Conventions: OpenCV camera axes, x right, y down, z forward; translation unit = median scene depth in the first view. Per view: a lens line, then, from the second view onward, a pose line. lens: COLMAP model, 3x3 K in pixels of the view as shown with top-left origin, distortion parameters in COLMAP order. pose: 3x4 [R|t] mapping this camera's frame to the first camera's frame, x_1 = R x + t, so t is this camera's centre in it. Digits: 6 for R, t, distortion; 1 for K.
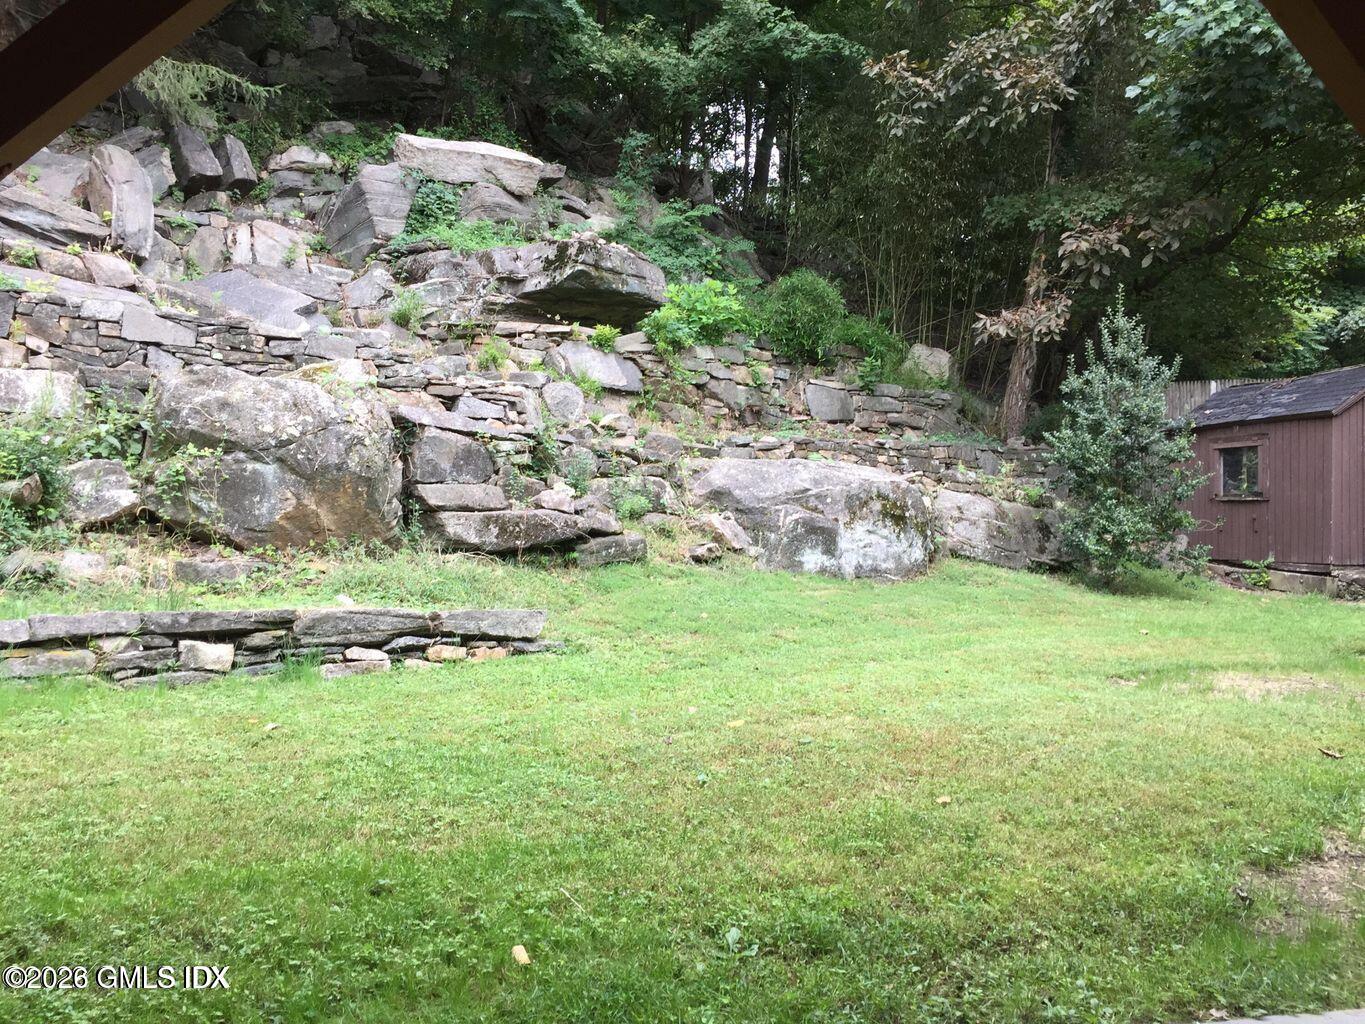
lens RADIAL K [[1160.7, 0, 685.8], [0, 1160.7, 508.8], [0, 0, 1]] dist [0.102804, -0.132019]
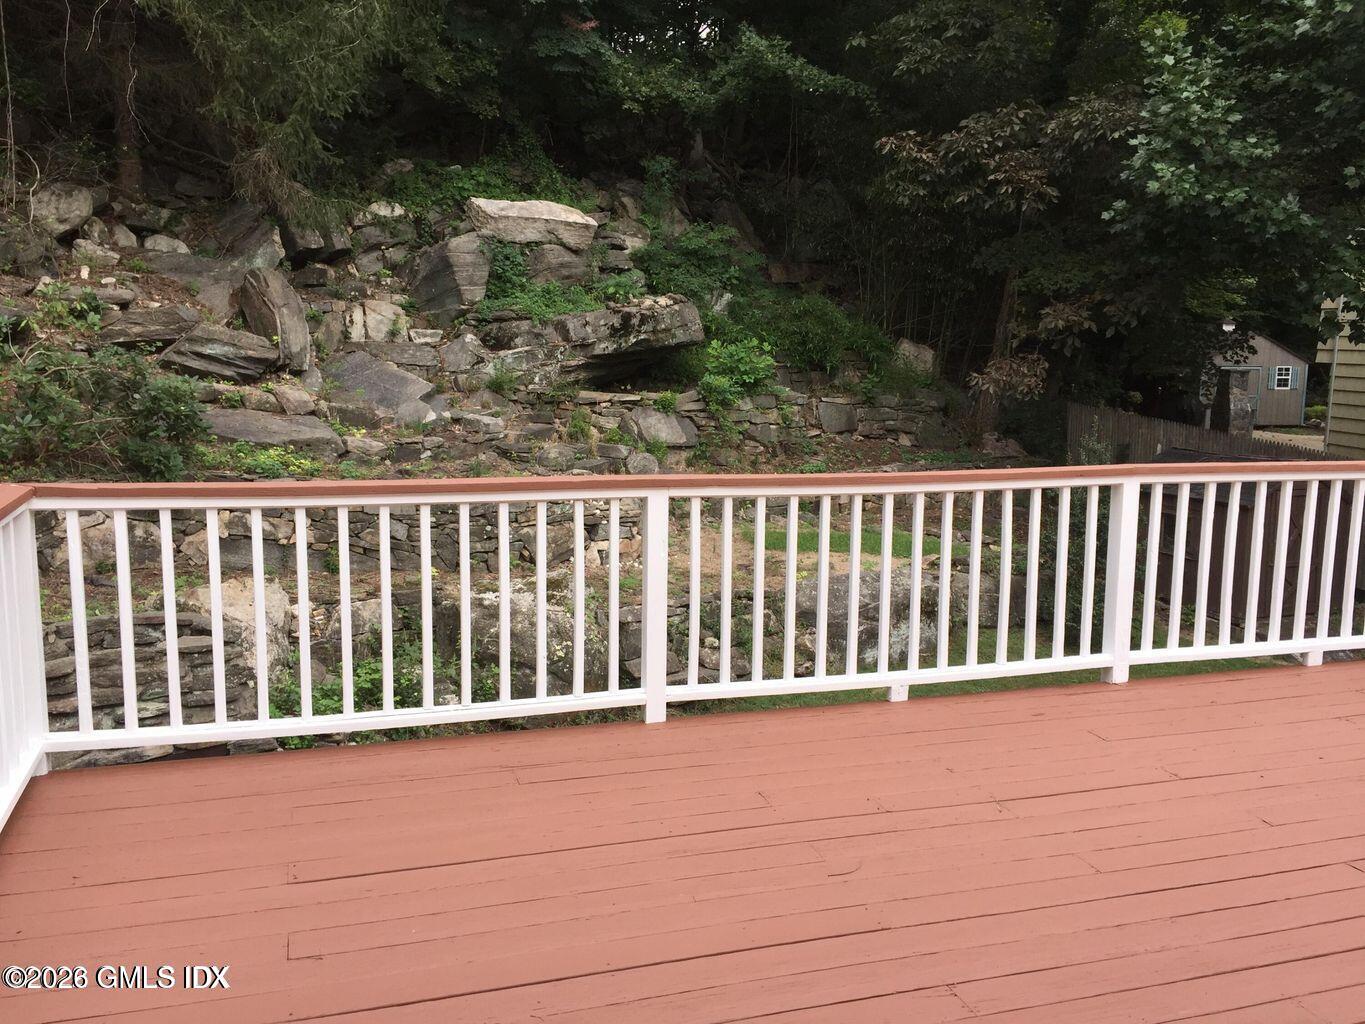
lens RADIAL K [[1160.7, 0, 685.8], [0, 1160.7, 508.8], [0, 0, 1]] dist [0.102804, -0.132019]
pose [[0.998362, -0.016326, 0.054840, -0.112933], [0.007914, 0.988618, 0.150237, -0.208298], [-0.056669, -0.149557, 0.987128, -0.196159]]
